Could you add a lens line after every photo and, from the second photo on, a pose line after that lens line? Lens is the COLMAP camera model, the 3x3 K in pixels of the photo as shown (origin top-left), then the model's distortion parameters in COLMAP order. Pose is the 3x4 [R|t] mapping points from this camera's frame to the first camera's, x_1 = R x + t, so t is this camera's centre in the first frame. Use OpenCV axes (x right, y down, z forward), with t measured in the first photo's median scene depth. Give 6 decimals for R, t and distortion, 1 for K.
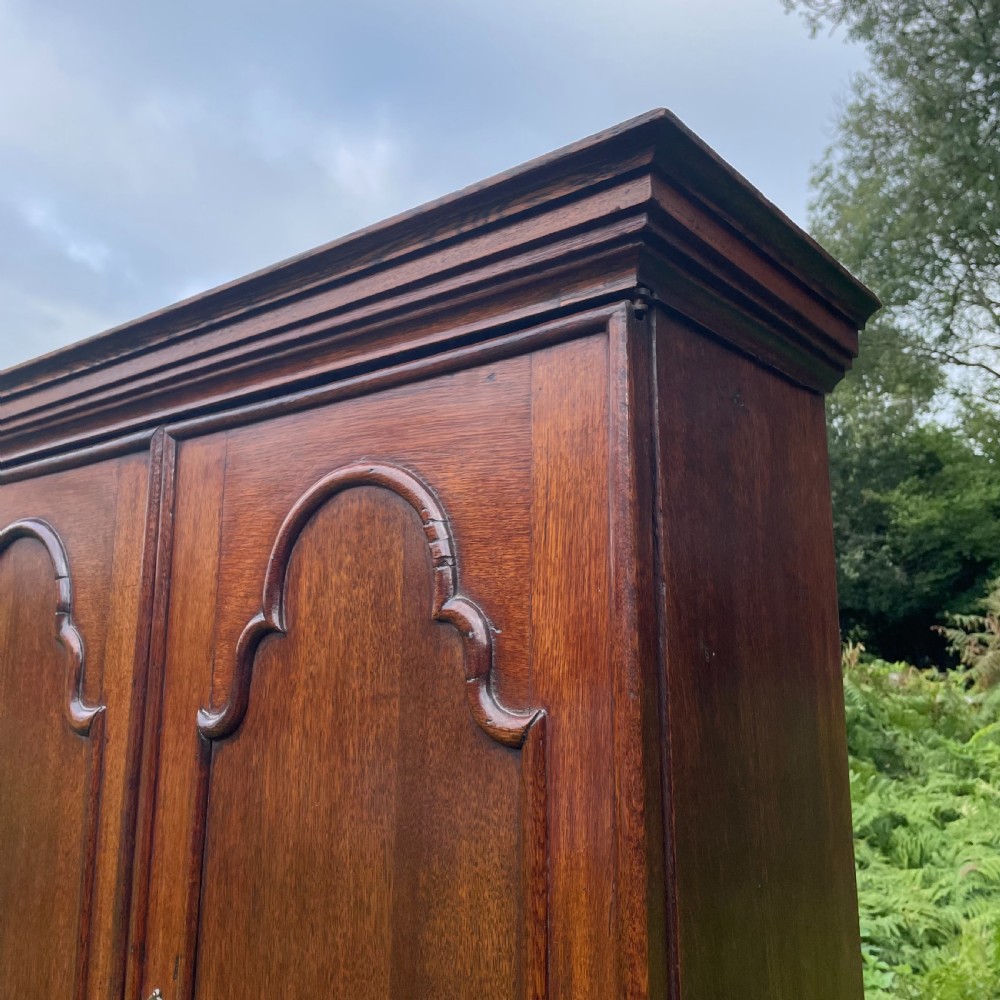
lens RADIAL K [[1005.4, 0, 506.4], [0, 1005.4, 491.2], [0, 0, 1]] dist [0.092374, -0.127676]
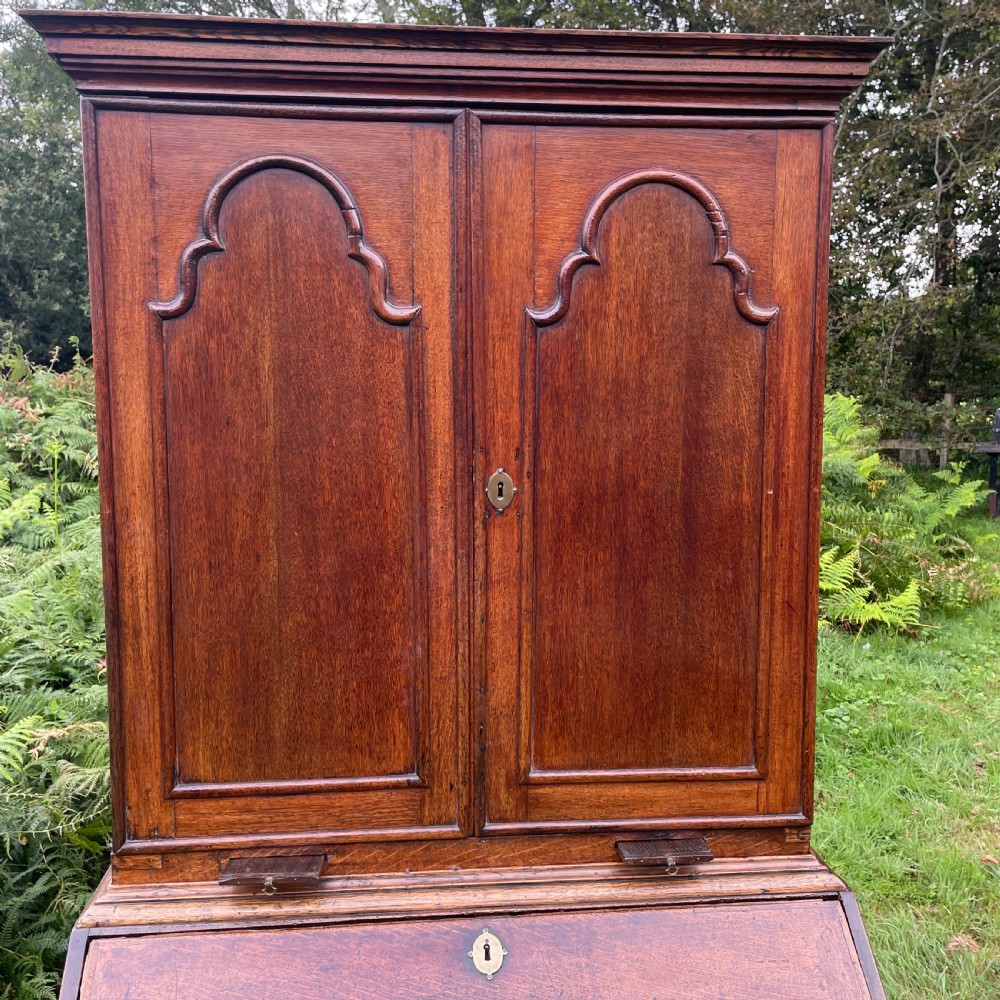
lens RADIAL K [[1002.6, 0, 506.9], [0, 1002.6, 497.0], [0, 0, 1]] dist [0.103113, -0.148037]
pose [[0.727514, -0.068353, 0.682680, -0.260177], [-0.134136, 0.961653, 0.239230, 0.022119], [-0.672853, -0.265615, 0.690447, -0.032915]]
